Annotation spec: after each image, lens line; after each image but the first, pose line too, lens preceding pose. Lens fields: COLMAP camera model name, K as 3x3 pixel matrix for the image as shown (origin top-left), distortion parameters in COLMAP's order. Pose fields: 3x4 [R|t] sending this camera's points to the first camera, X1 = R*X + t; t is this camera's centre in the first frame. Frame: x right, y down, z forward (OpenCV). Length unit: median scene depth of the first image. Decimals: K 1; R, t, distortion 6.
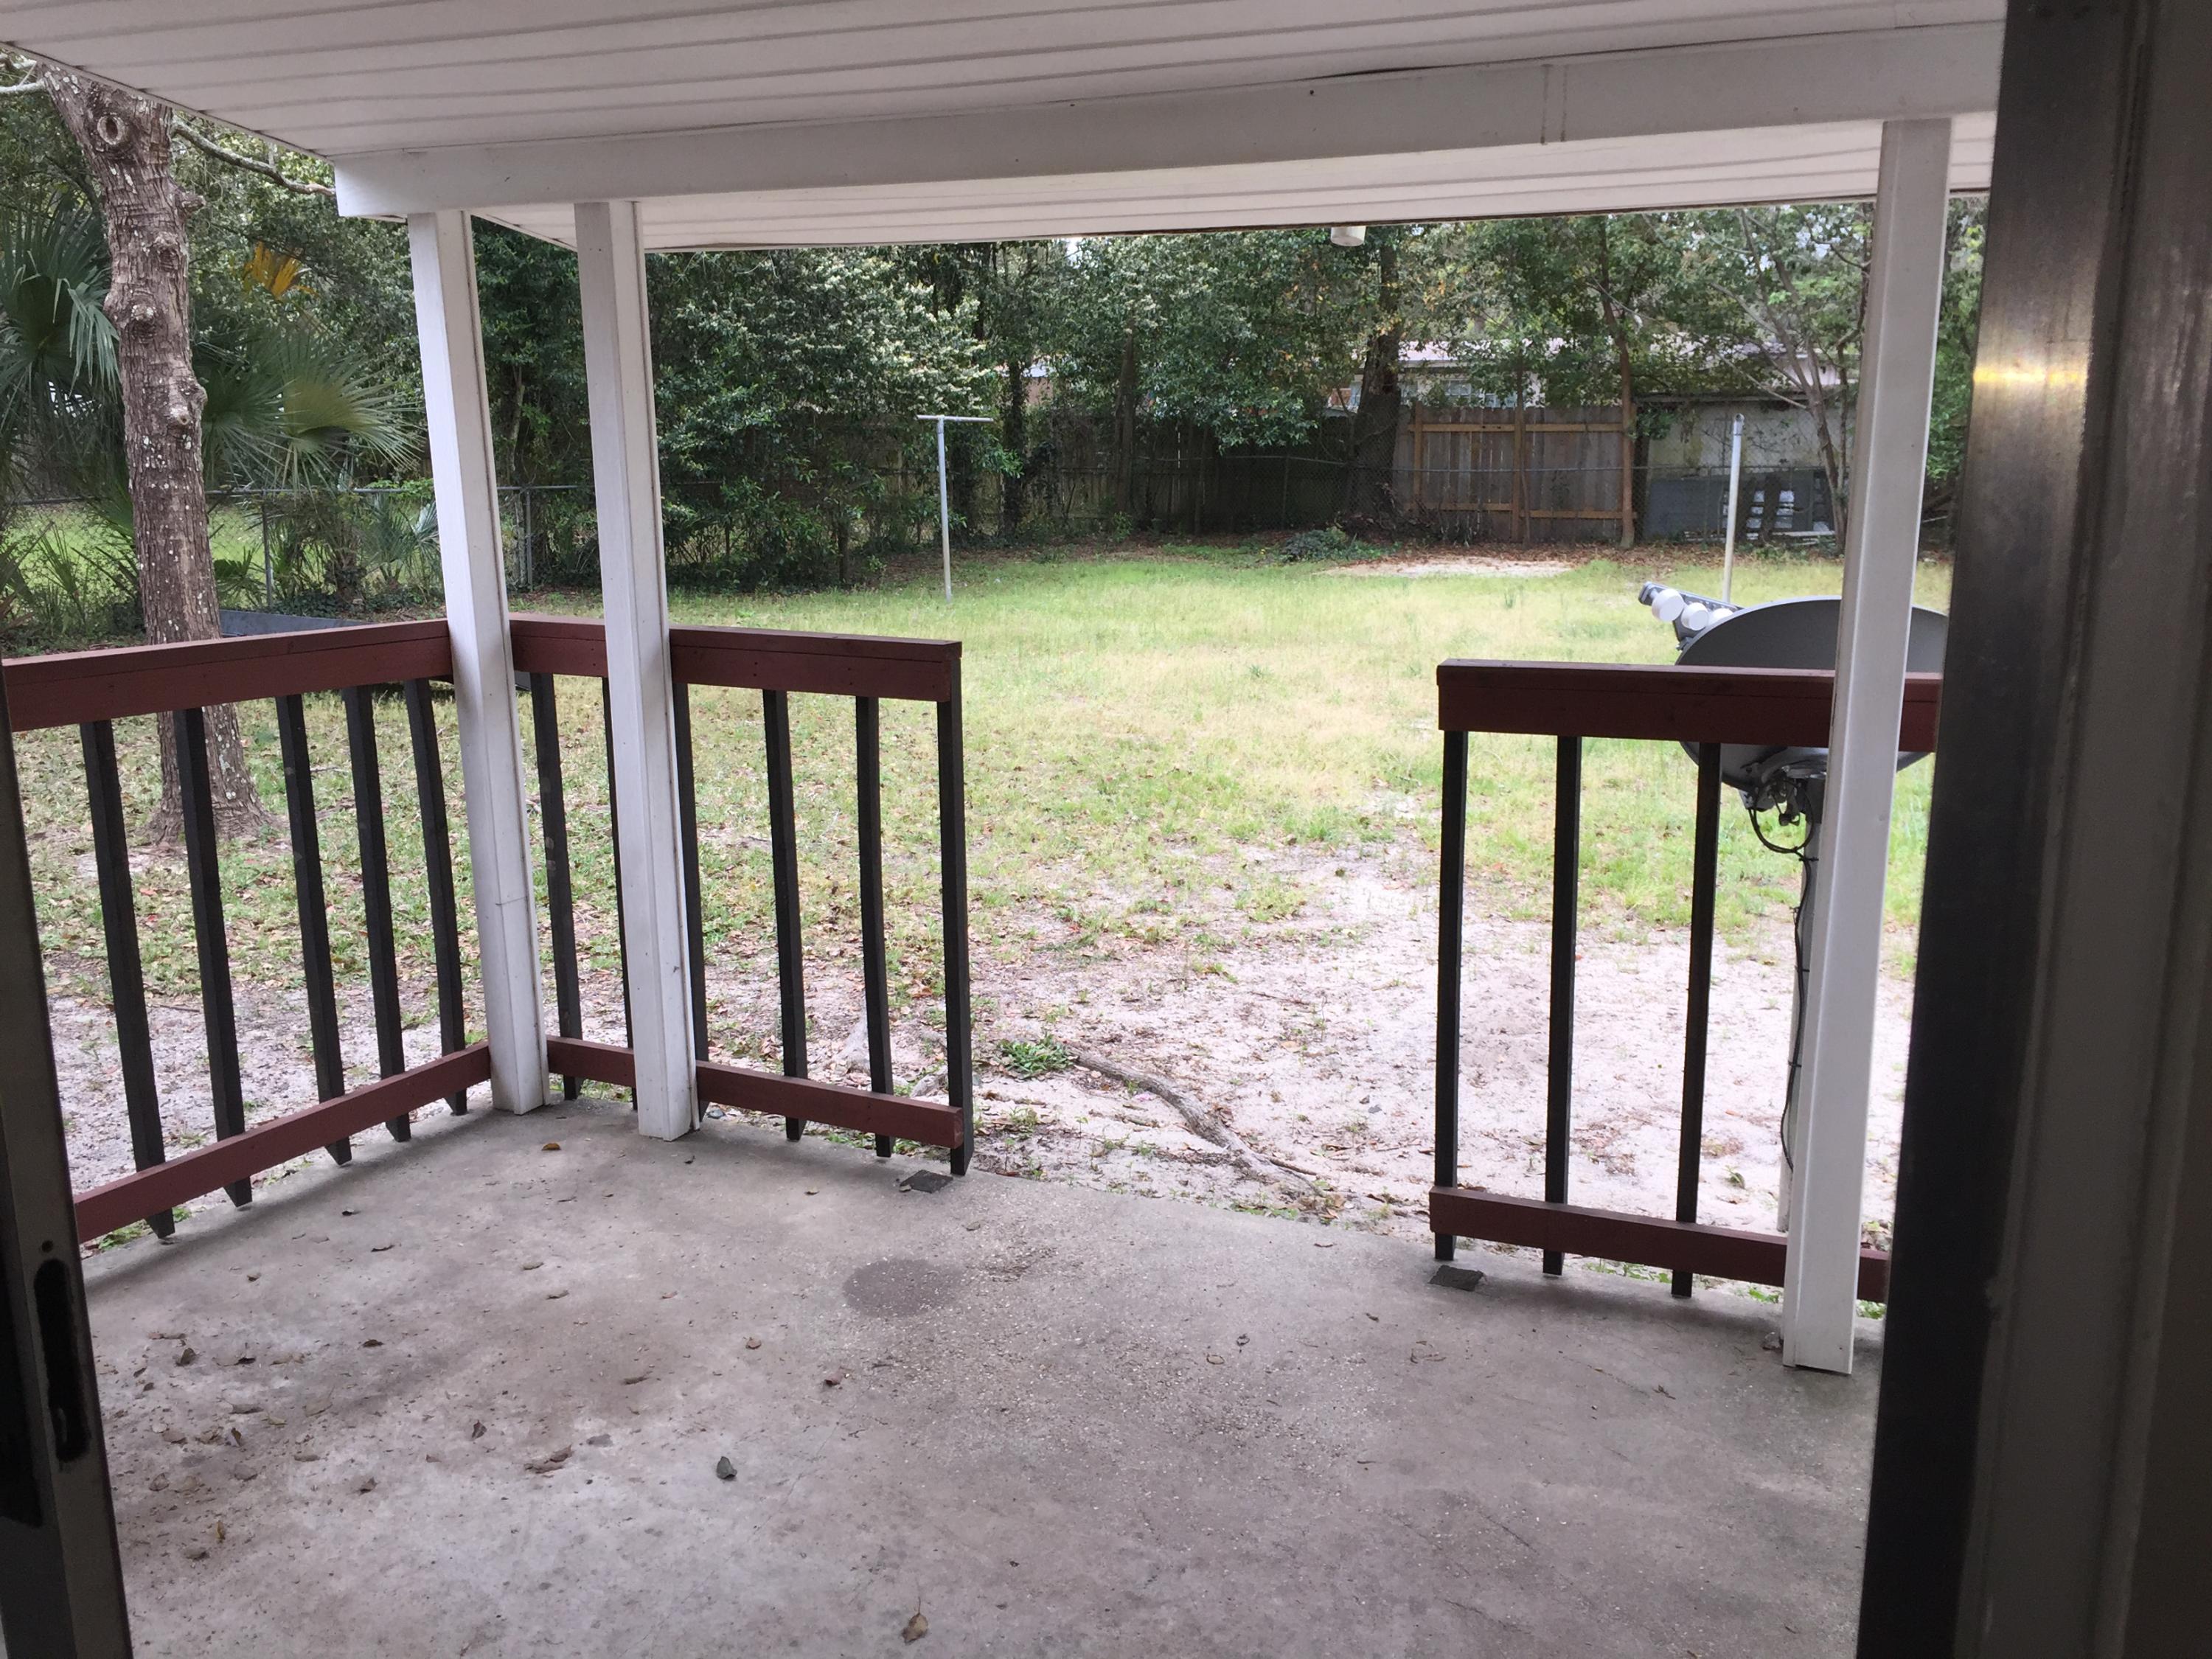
lens RADIAL K [[1865.4, 0, 1107.8], [0, 1865.4, 833.8], [0, 0, 1]] dist [0.008154, 0.002661]
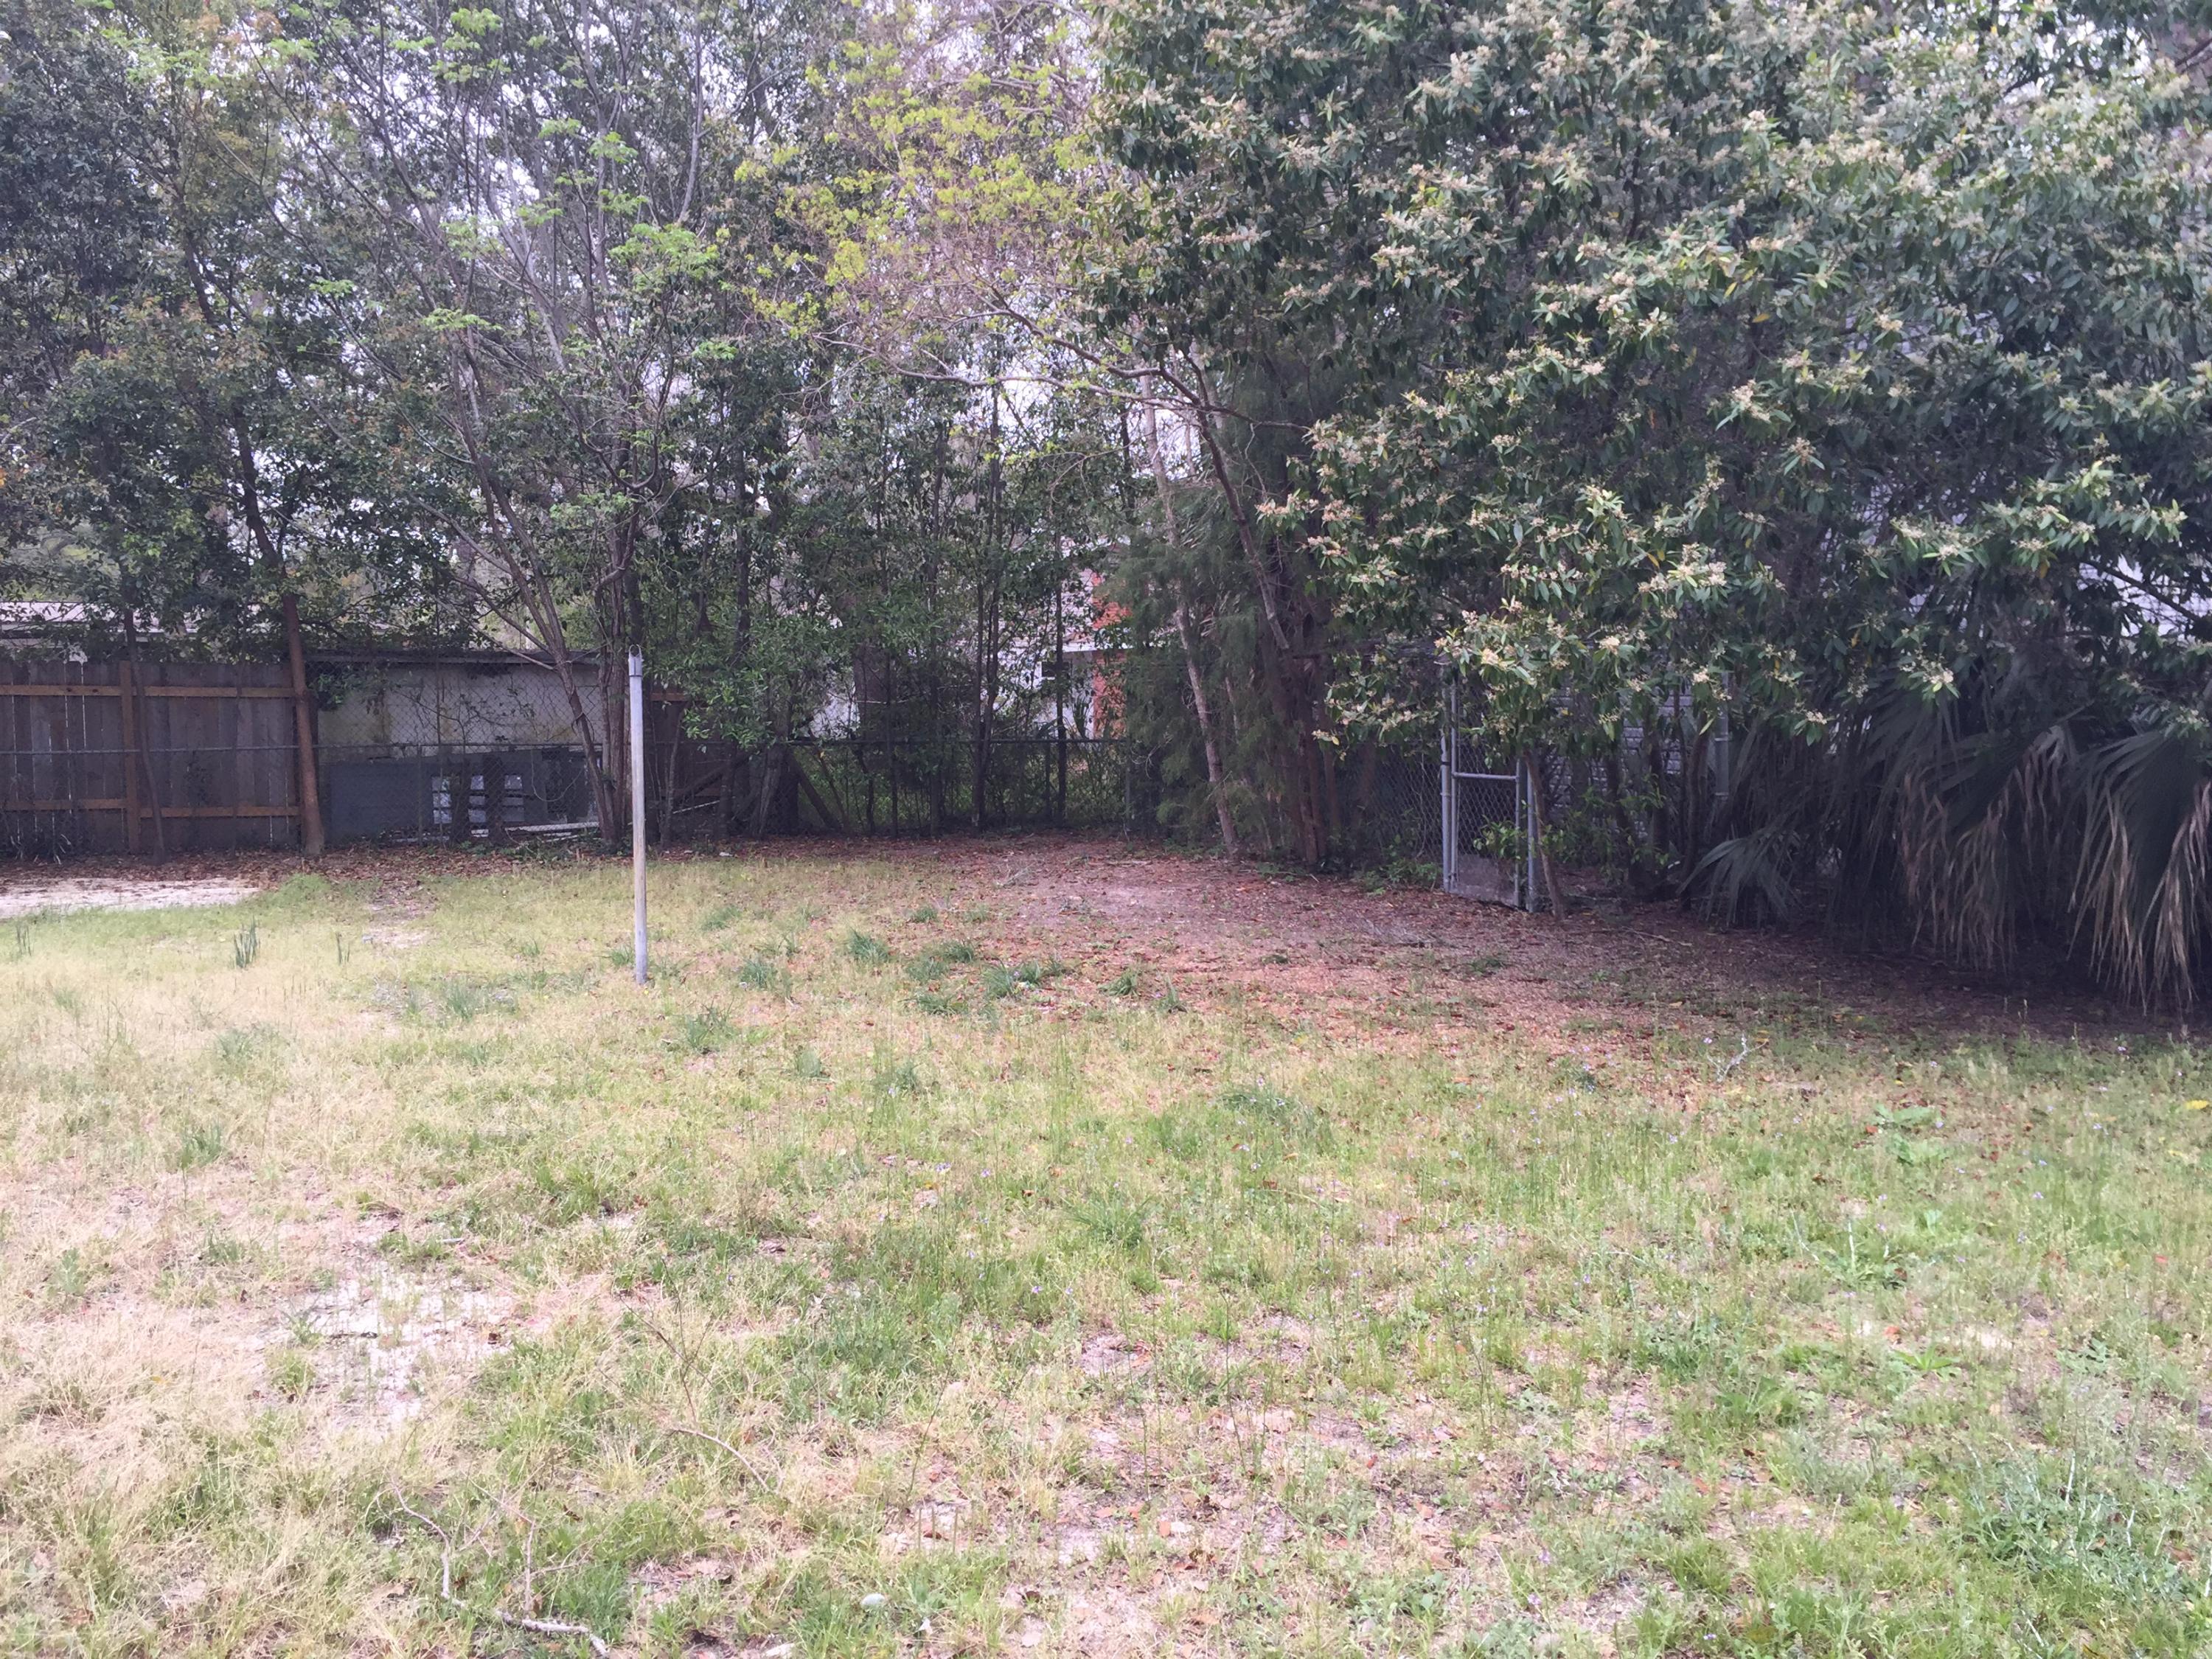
lens RADIAL K [[1865.4, 0, 1108.3], [0, 1865.4, 827.1], [0, 0, 1]] dist [0.008154, 0.002661]
pose [[0.729384, -0.033532, 0.683282, 0.008930], [0.142852, 0.984245, -0.104188, -0.045341], [-0.669024, 0.173601, 0.722682, 0.273773]]
